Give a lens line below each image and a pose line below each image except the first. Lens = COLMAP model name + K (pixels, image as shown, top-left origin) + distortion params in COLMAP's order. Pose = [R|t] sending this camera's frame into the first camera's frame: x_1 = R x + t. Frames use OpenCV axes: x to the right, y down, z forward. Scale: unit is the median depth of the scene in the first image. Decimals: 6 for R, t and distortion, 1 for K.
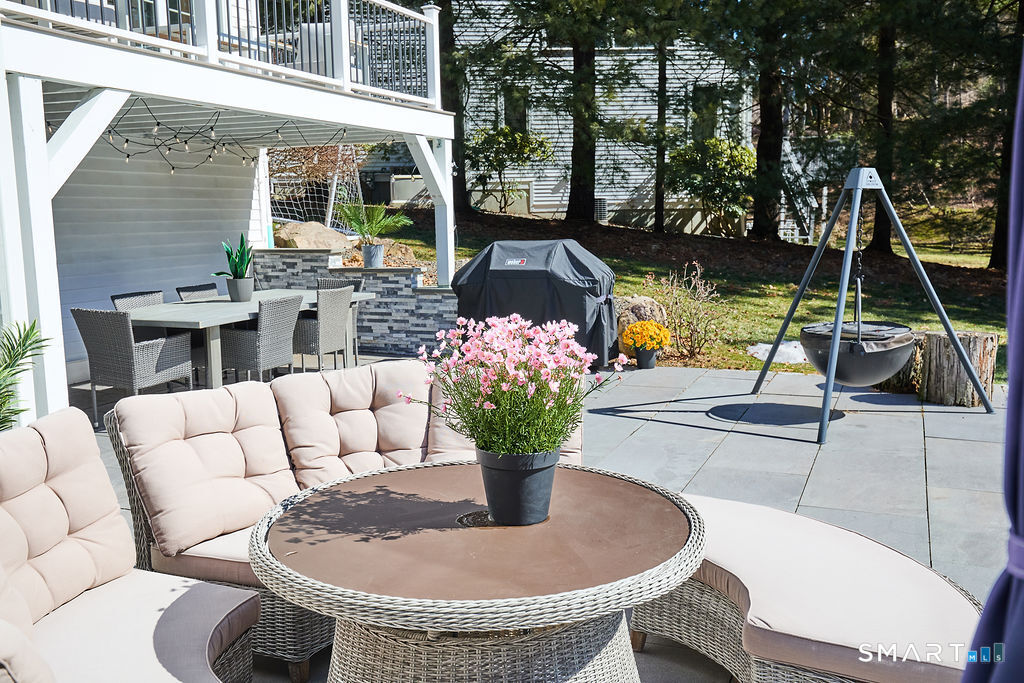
lens RADIAL K [[960.6, 0, 514.0], [0, 960.6, 340.8], [0, 0, 1]] dist [-0.017598, 0.000000]
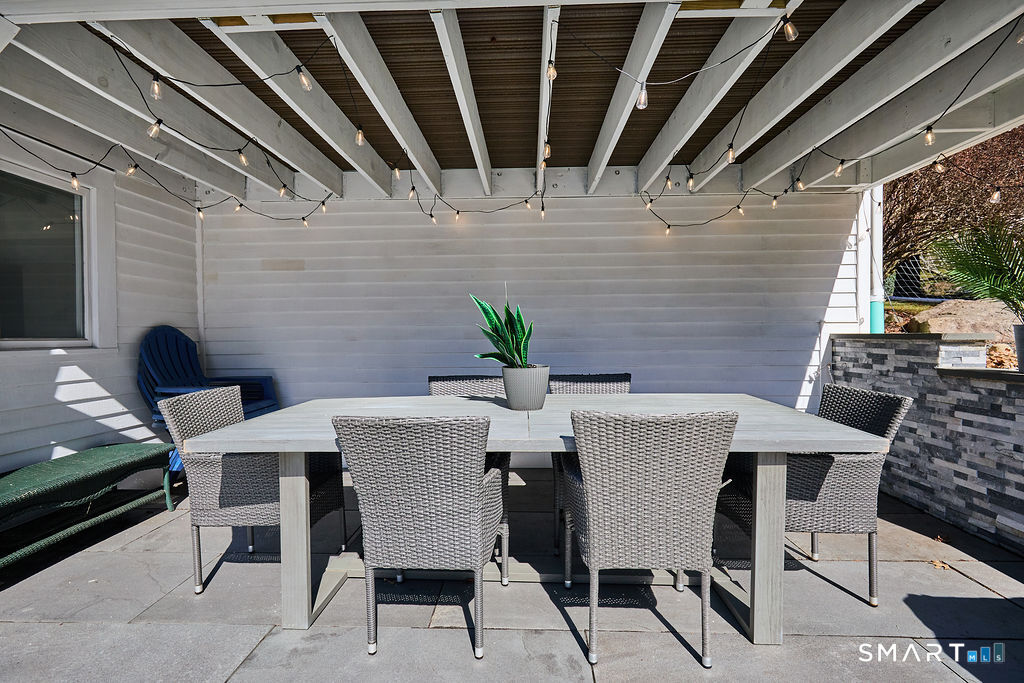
lens RADIAL K [[478.7, 0, 511.5], [0, 478.7, 343.2], [0, 0, 1]] dist [0.000136, -0.000217]
pose [[0.342628, 0.028438, -0.939041, -0.020997], [-0.121128, 0.992536, -0.014138, -0.056373], [0.931630, 0.118589, 0.343515, 0.679405]]
